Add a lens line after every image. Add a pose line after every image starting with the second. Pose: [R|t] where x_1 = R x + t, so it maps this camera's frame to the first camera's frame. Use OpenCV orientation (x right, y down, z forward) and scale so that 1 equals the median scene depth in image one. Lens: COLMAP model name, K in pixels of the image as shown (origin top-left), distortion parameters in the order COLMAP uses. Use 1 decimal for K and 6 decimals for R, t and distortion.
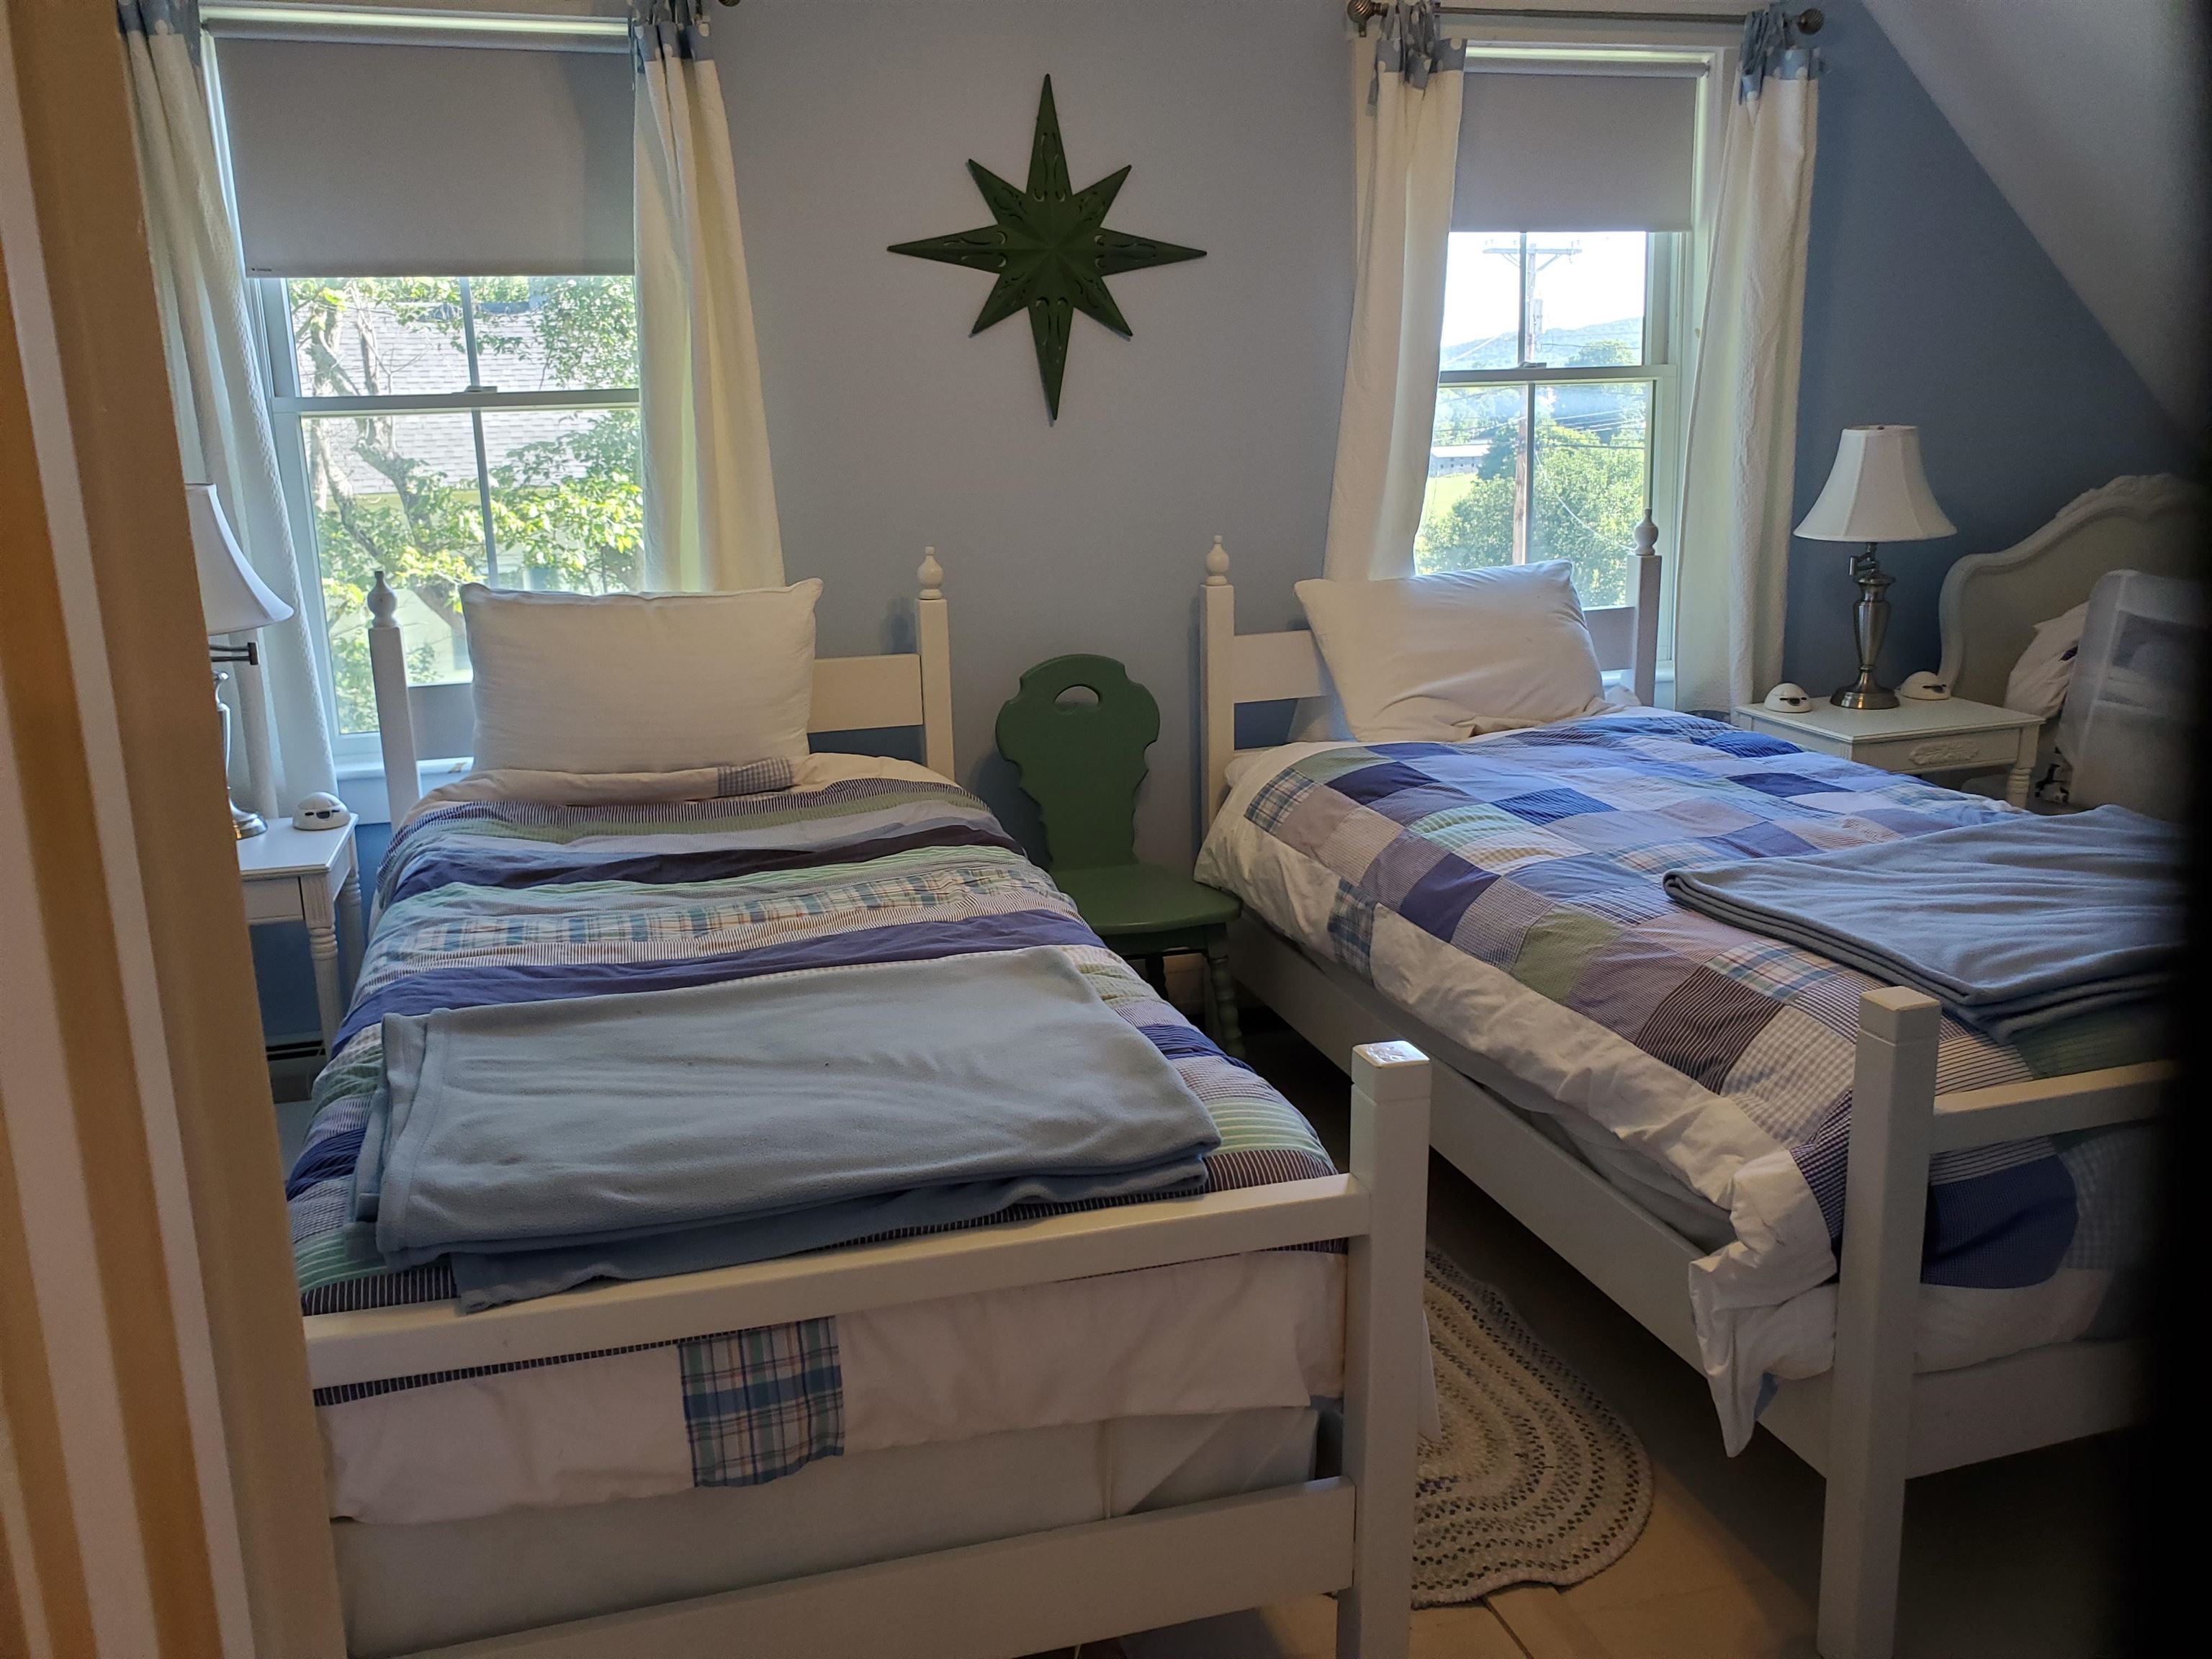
lens RADIAL K [[1670.1, 0, 1104.9], [0, 1670.1, 792.3], [0, 0, 1]] dist [0.000906, 0.005357]
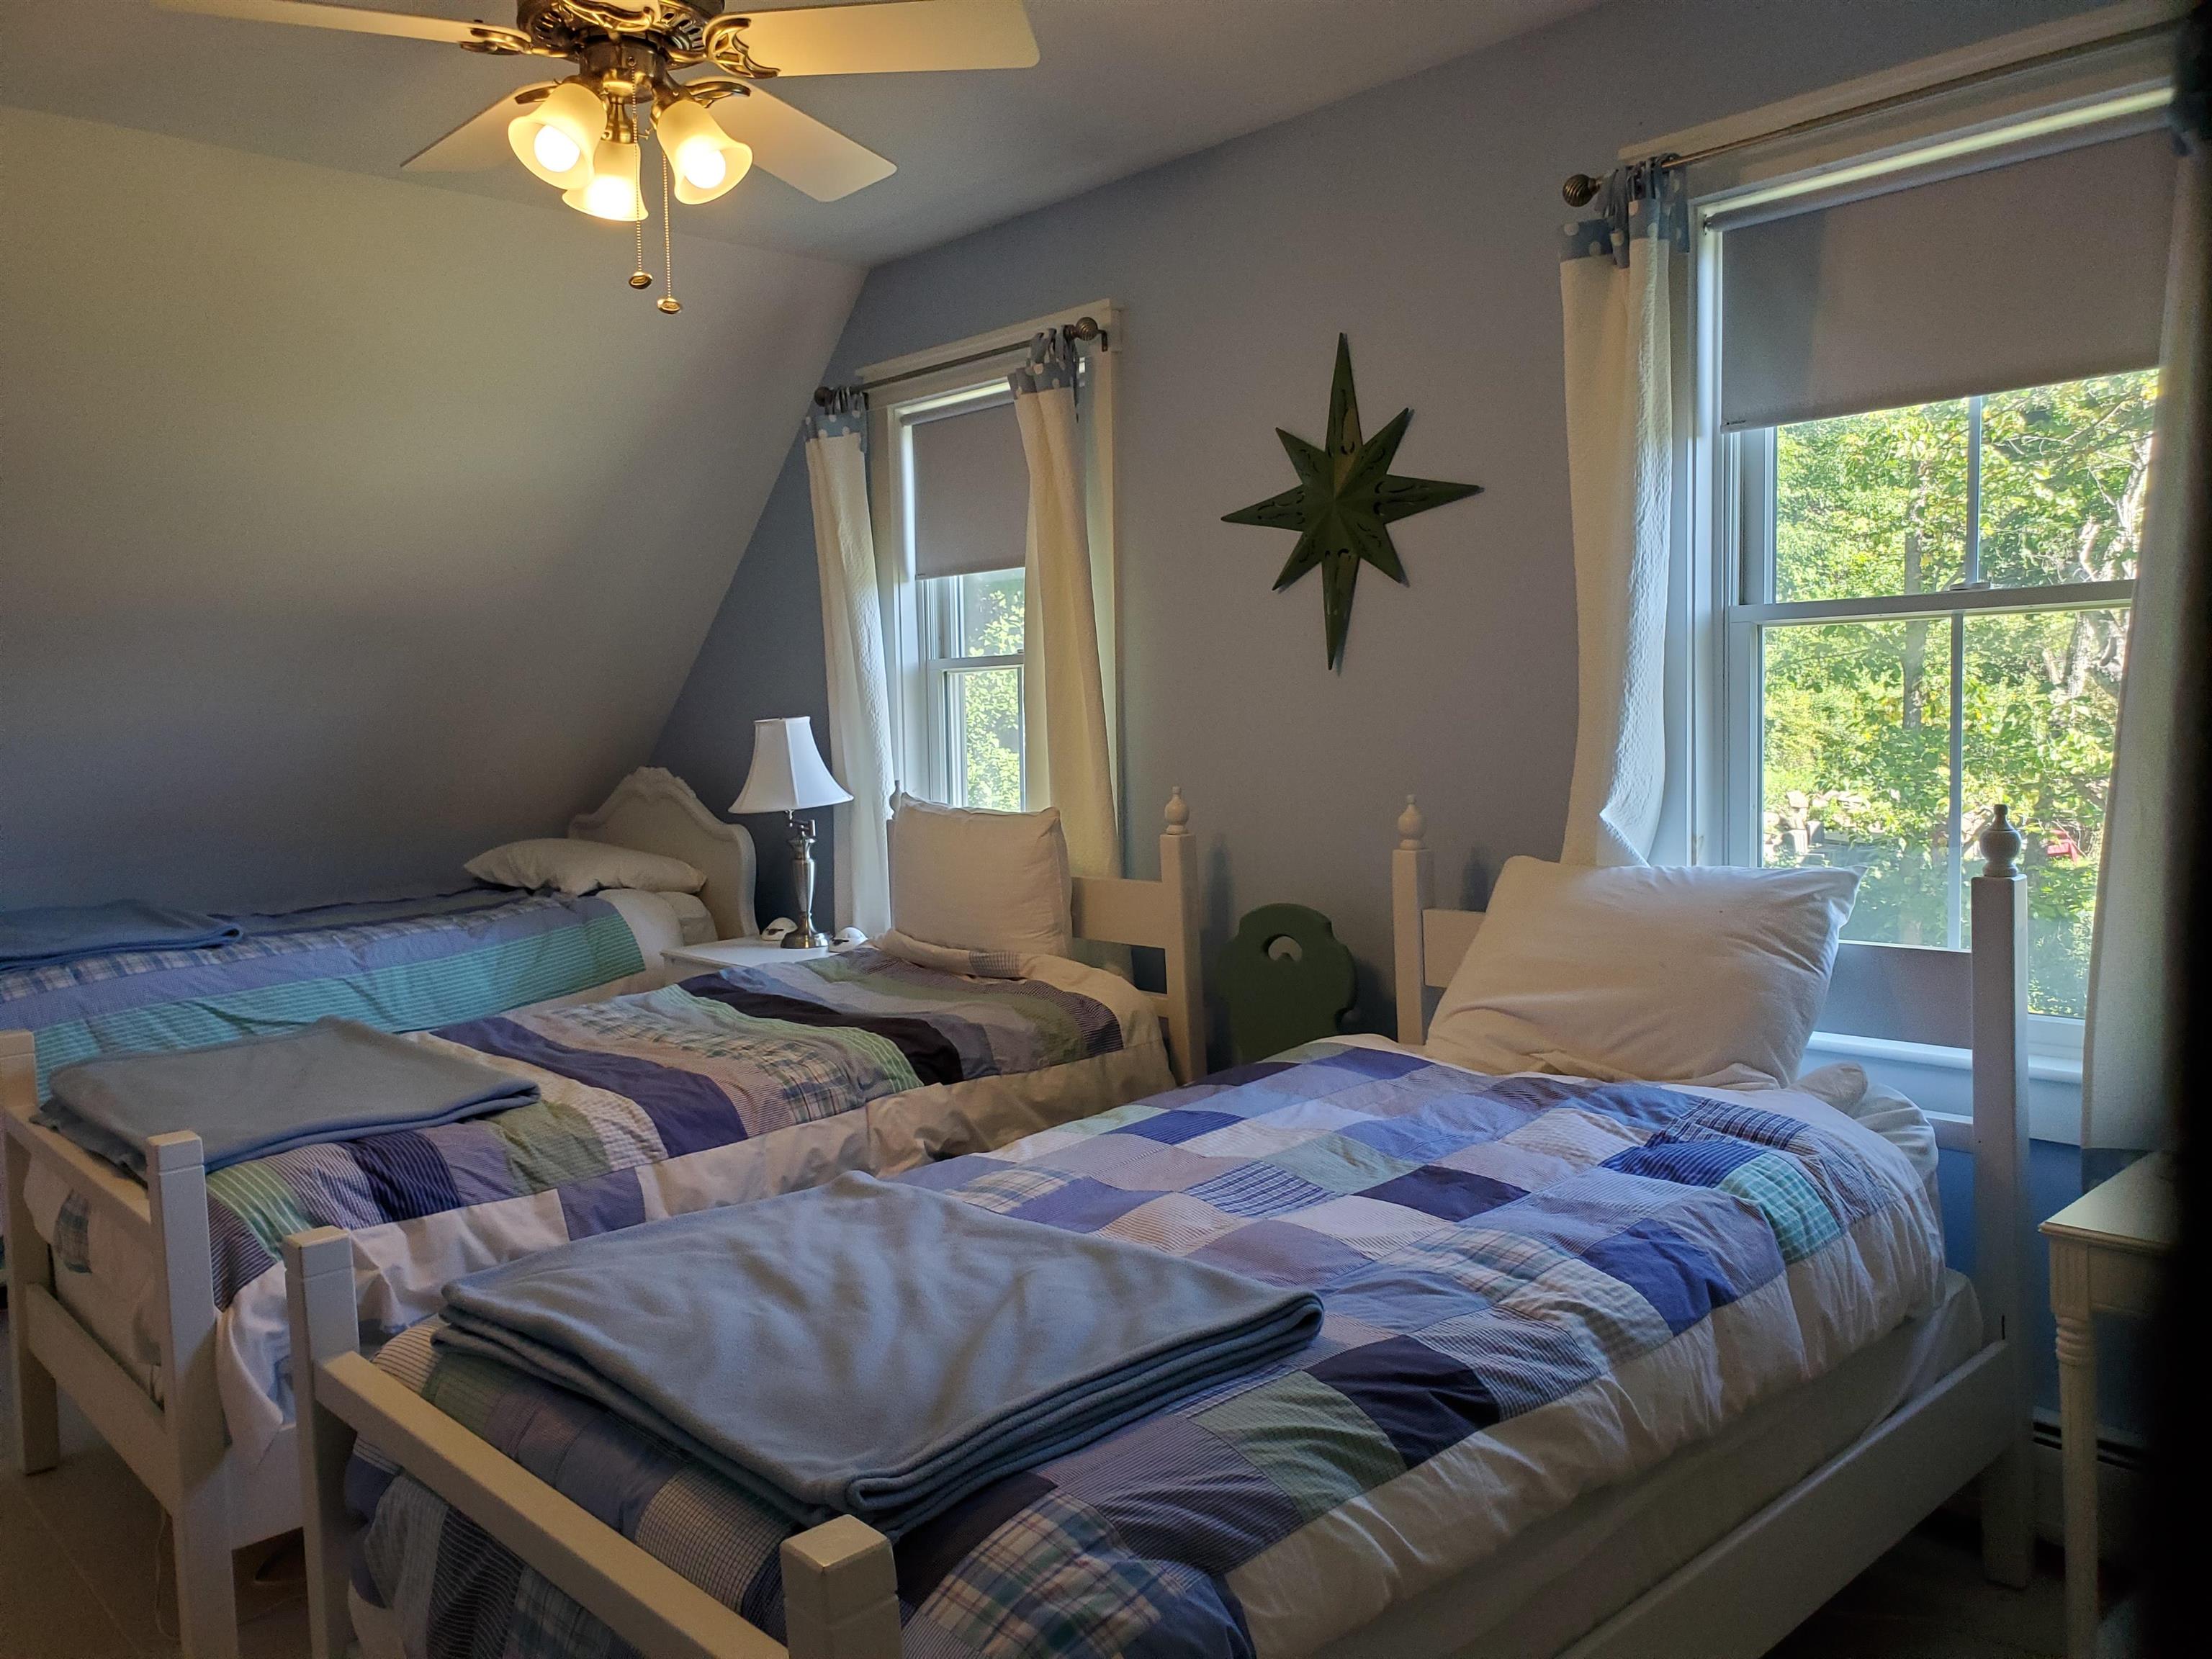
lens RADIAL K [[1667.1, 0, 1106.0], [0, 1667.1, 829.5], [0, 0, 1]] dist [-0.006523, -0.000886]
pose [[0.422698, 0.078835, -0.902835, 0.820287], [-0.177693, 0.984082, 0.002736, -0.110937], [0.888680, 0.159271, 0.429978, 0.478678]]
